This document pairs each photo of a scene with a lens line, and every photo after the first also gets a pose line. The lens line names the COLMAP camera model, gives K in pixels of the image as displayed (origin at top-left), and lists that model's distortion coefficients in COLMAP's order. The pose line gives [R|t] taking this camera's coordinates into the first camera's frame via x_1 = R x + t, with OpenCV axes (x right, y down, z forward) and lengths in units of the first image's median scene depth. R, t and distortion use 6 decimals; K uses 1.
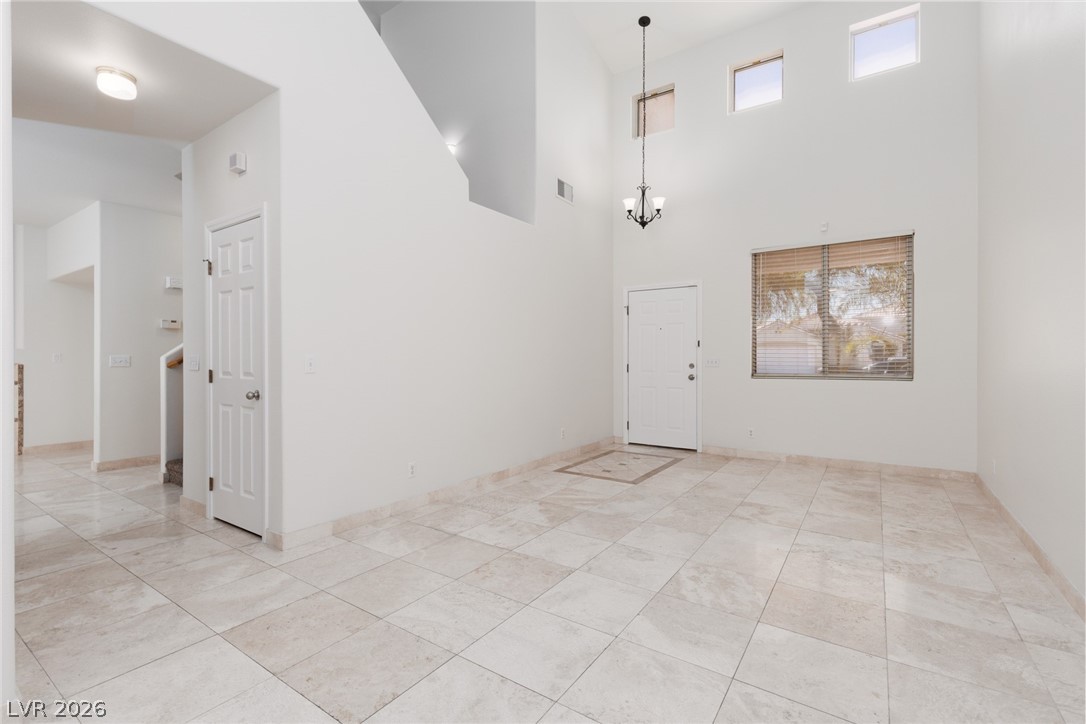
lens RADIAL K [[485.4, 0, 547.6], [0, 485.4, 359.3], [0, 0, 1]] dist [0.007597, -0.001037]
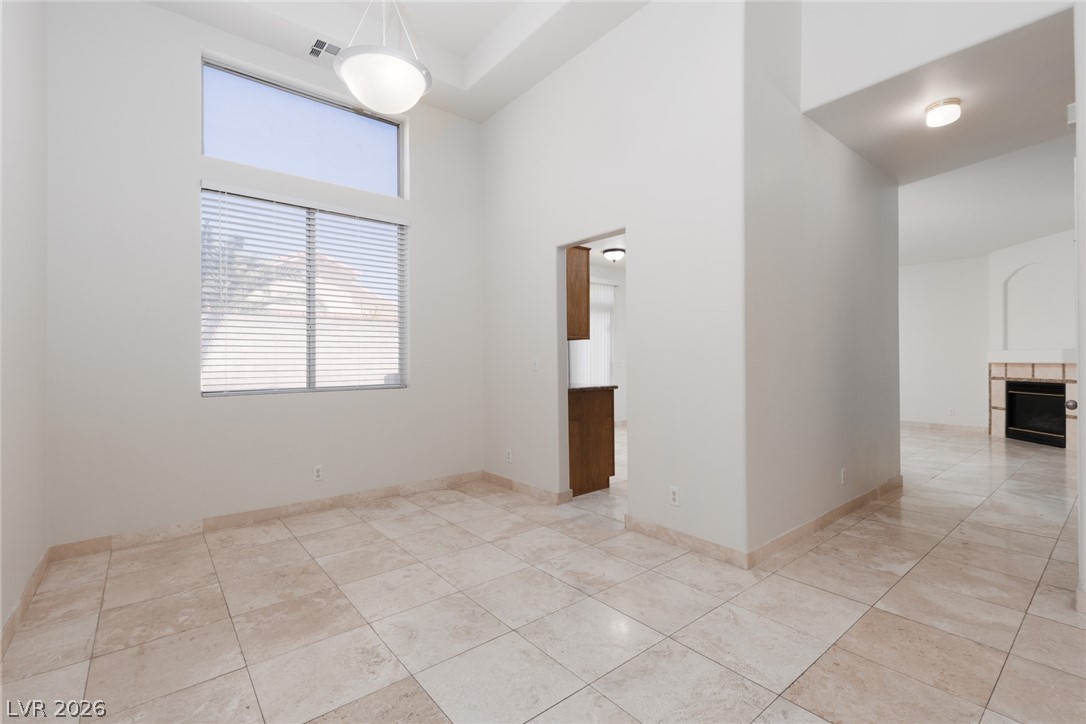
lens RADIAL K [[485.4, 0, 547.6], [0, 485.4, 359.3], [0, 0, 1]] dist [0.007597, -0.001037]
pose [[-0.280501, -0.000245, -0.959854, 0.423963], [0.003299, 0.999994, -0.001219, -0.003024], [0.959848, -0.003509, -0.280499, 0.421655]]
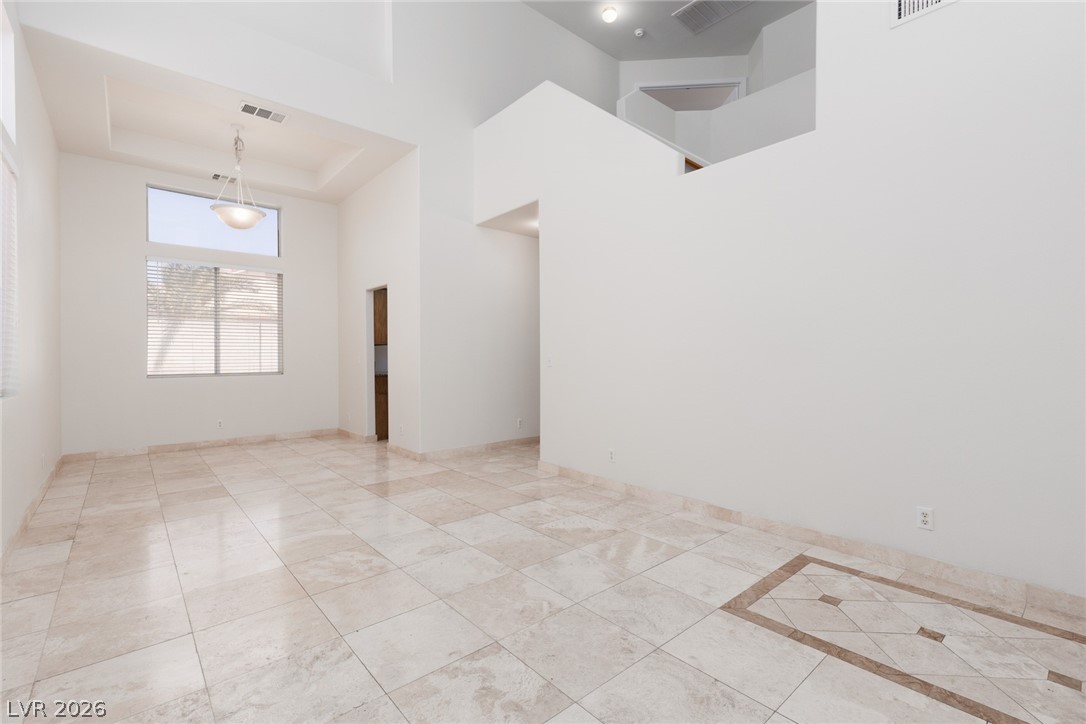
lens RADIAL K [[485.4, 0, 547.6], [0, 485.4, 359.3], [0, 0, 1]] dist [0.007597, -0.001037]
pose [[-0.257045, 0.007235, -0.966372, 1.097965], [0.001898, 0.999974, 0.006981, -0.007333], [0.966398, -0.000040, -0.257052, 1.471925]]
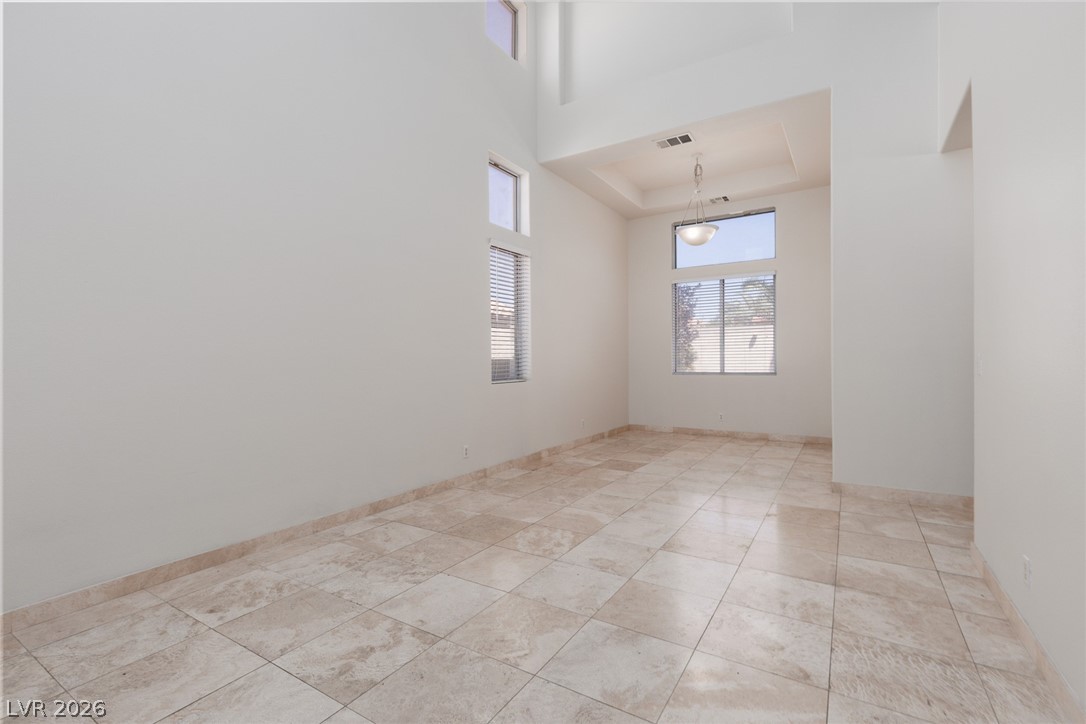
lens RADIAL K [[485.4, 0, 547.6], [0, 485.4, 359.3], [0, 0, 1]] dist [0.007597, -0.001037]
pose [[-0.999299, 0.008230, -0.036515, 0.325458], [0.008204, 0.999966, 0.000850, -0.006895], [0.036521, 0.000550, -0.999333, 1.934271]]
